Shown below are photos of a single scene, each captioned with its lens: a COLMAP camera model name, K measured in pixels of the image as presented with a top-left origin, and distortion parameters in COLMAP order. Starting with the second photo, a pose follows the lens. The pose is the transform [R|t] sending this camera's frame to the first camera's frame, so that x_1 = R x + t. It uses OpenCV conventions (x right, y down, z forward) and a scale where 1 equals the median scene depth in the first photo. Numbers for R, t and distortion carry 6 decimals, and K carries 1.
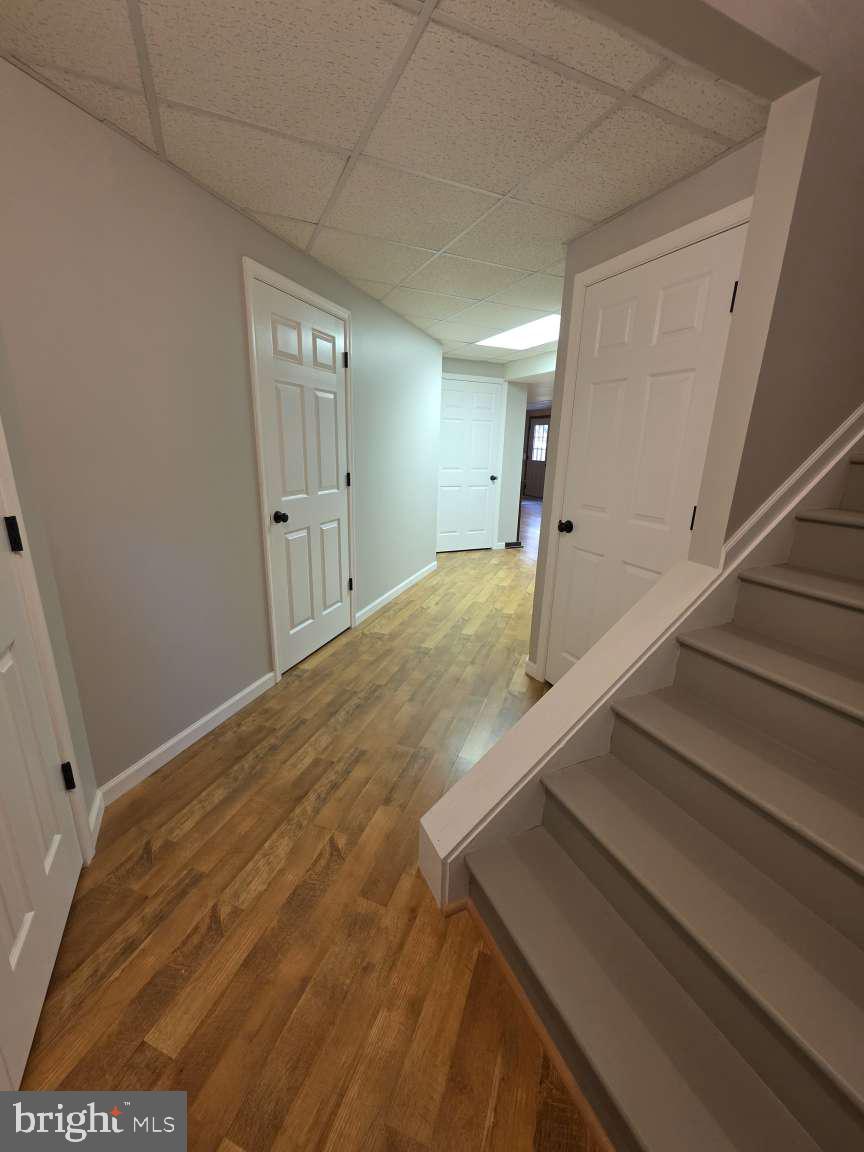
lens RADIAL K [[465.6, 0, 429.8], [0, 465.6, 575.1], [0, 0, 1]] dist [-0.002359, 0.000101]
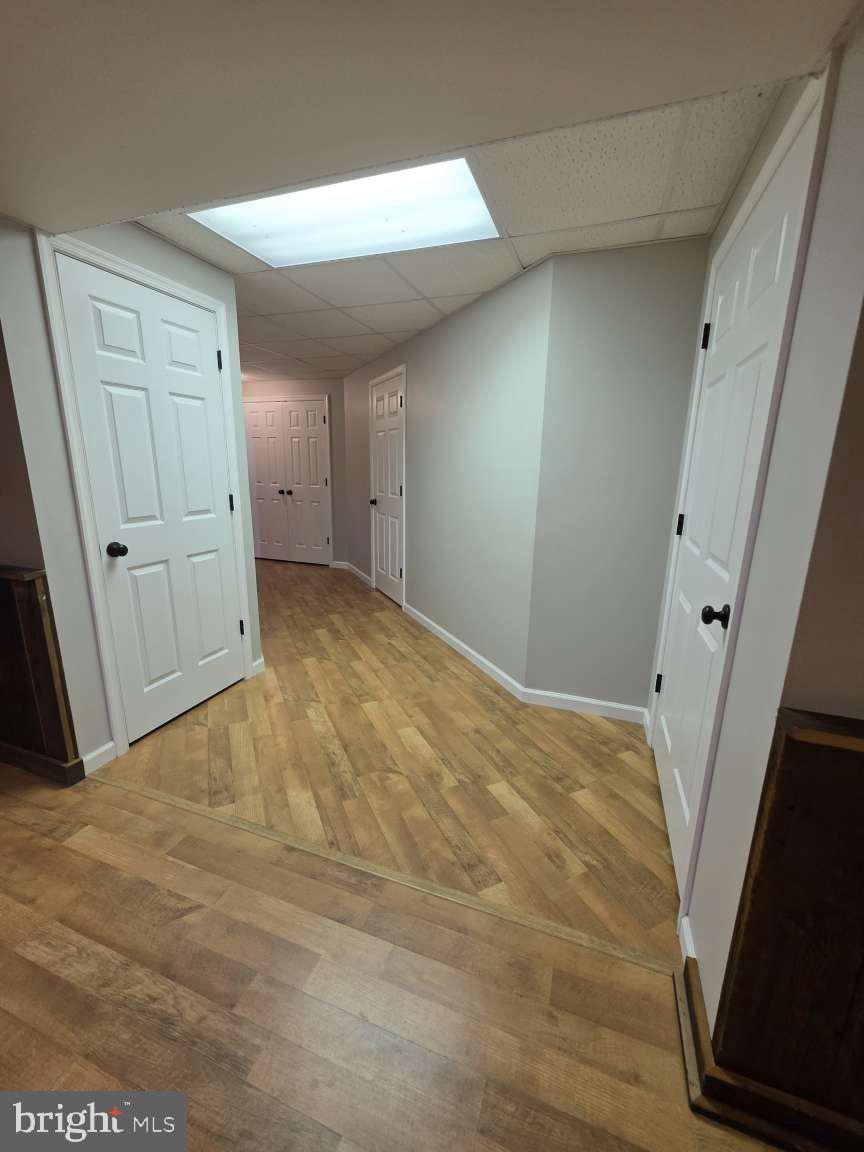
lens RADIAL K [[465.6, 0, 431.1], [0, 465.6, 575.6], [0, 0, 1]] dist [-0.002359, 0.000101]
pose [[-0.704661, 0.127818, -0.697937, 0.577159], [-0.229308, 0.889834, 0.394478, -0.431124], [0.671469, 0.438016, -0.597721, 1.588722]]
